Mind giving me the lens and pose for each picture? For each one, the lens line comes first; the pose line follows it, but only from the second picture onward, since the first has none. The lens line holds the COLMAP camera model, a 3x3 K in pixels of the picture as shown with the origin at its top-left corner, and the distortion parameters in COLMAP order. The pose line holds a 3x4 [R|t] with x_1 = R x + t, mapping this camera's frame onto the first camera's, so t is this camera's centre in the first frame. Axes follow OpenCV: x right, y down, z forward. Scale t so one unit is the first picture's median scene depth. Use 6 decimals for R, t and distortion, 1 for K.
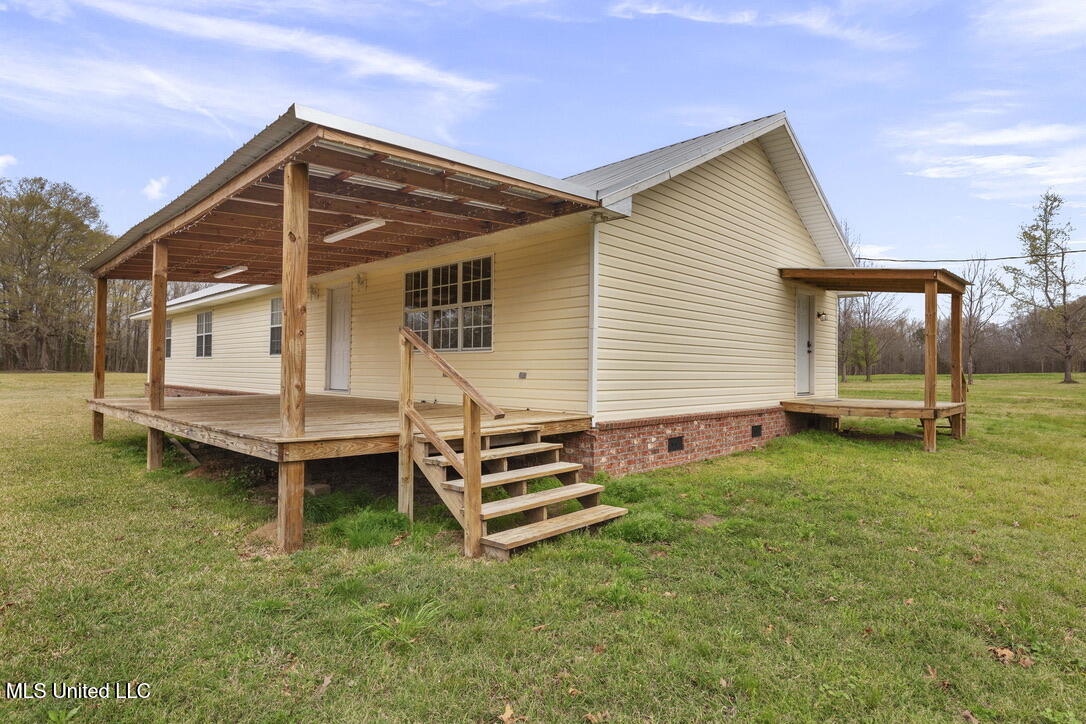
lens RADIAL K [[575.7, 0, 543.0], [0, 575.7, 362.0], [0, 0, 1]] dist [0.000133, 0.000075]
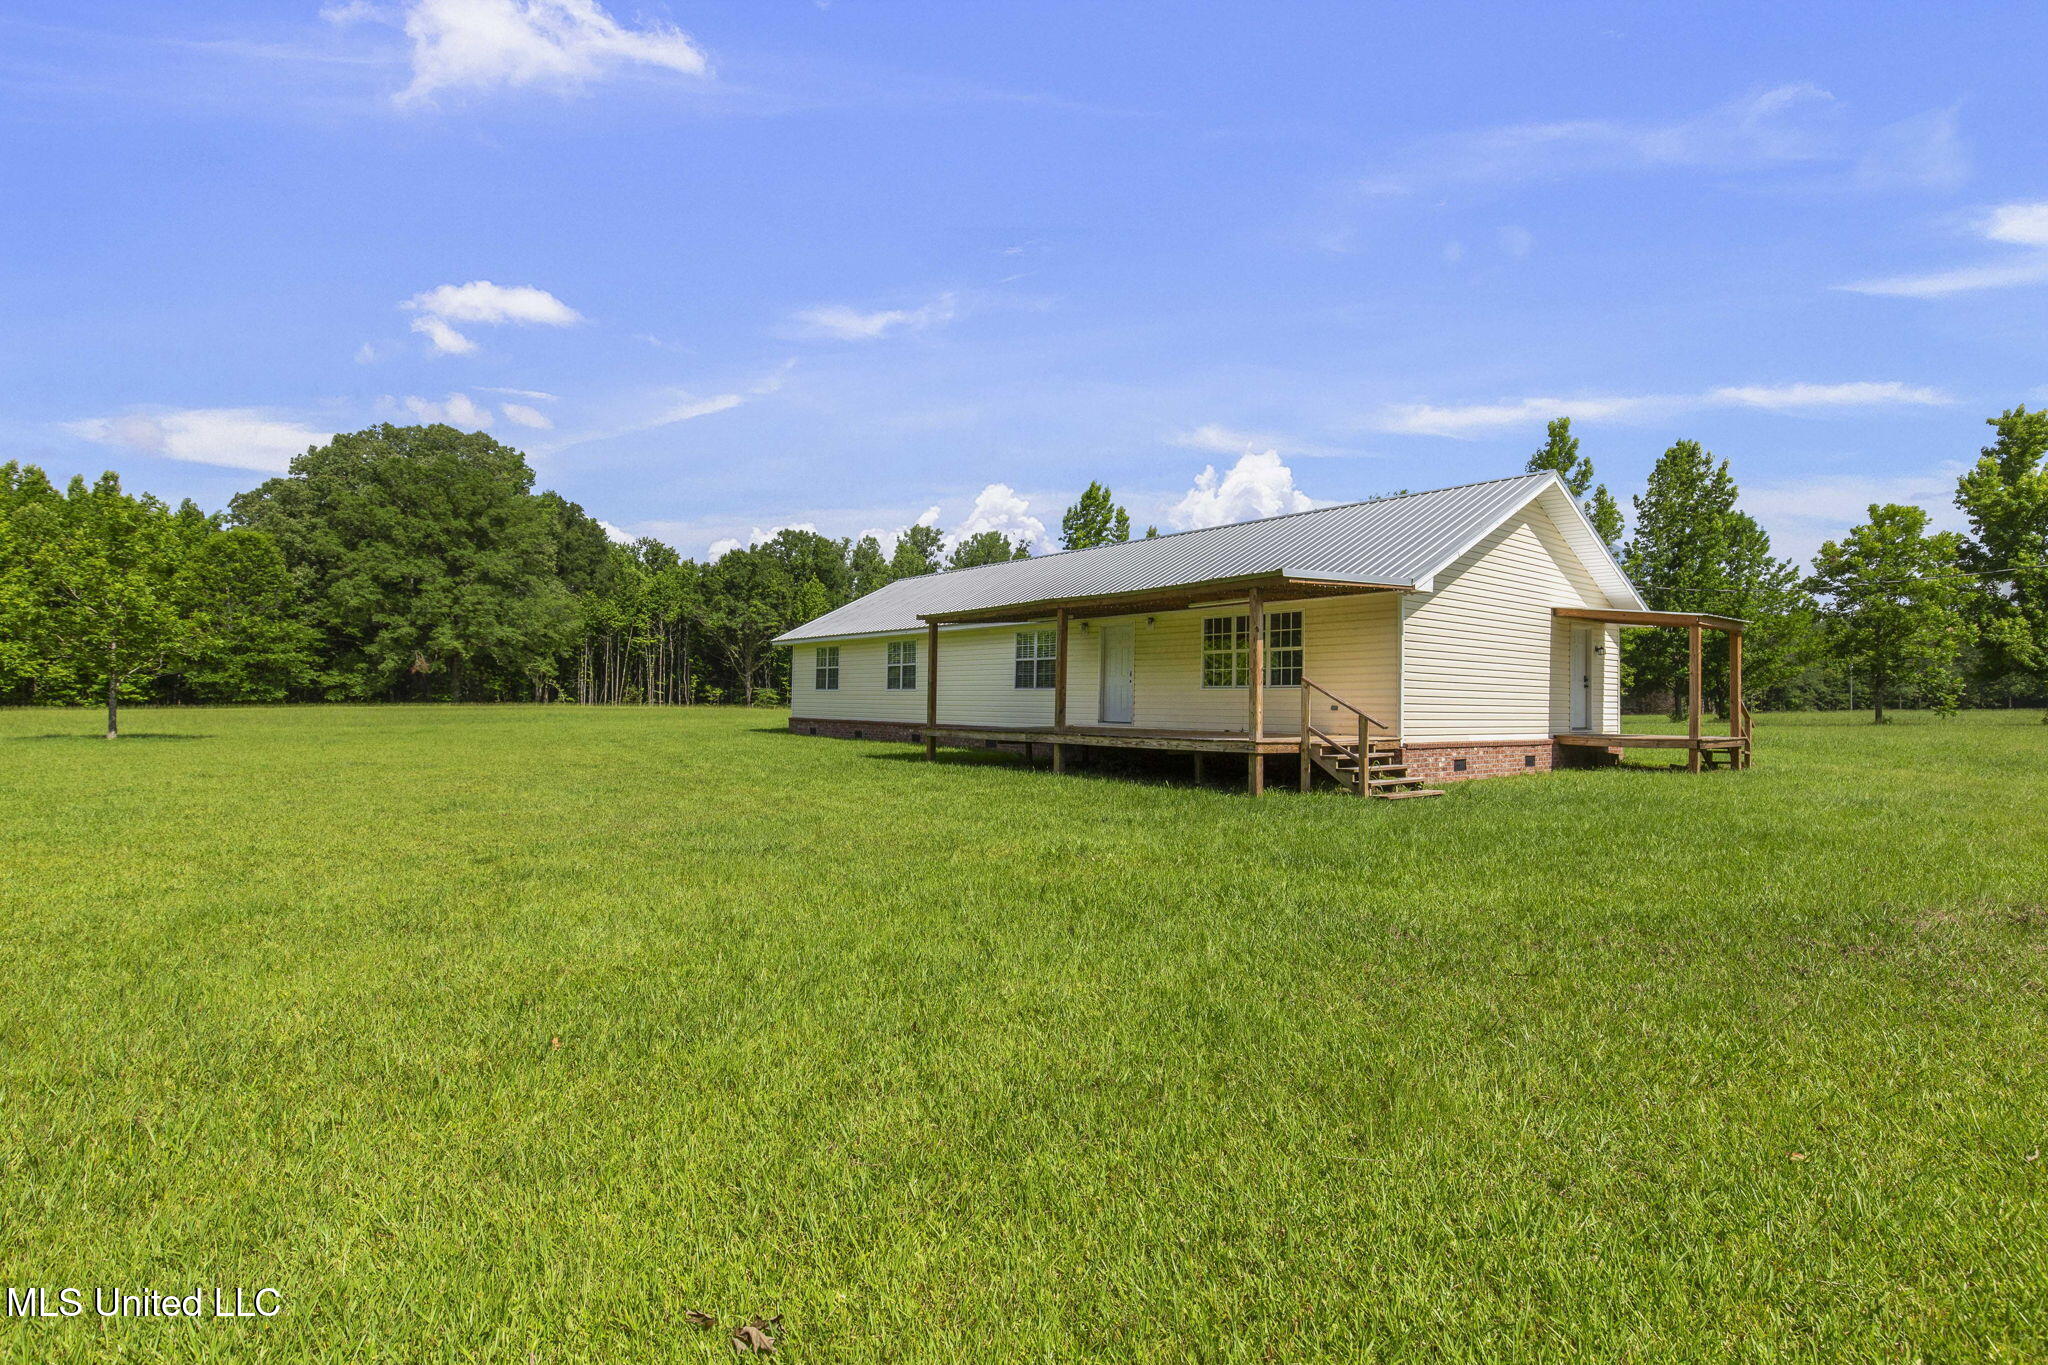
lens RADIAL K [[968.9, 0, 1024.0], [0, 968.9, 682.5], [0, 0, 1]] dist [-0.001587, -0.000025]
pose [[0.992167, -0.000733, -0.124913, -0.409293], [-0.000630, 0.999941, -0.010872, -0.008388], [0.124914, 0.010866, 0.992108, -1.097278]]
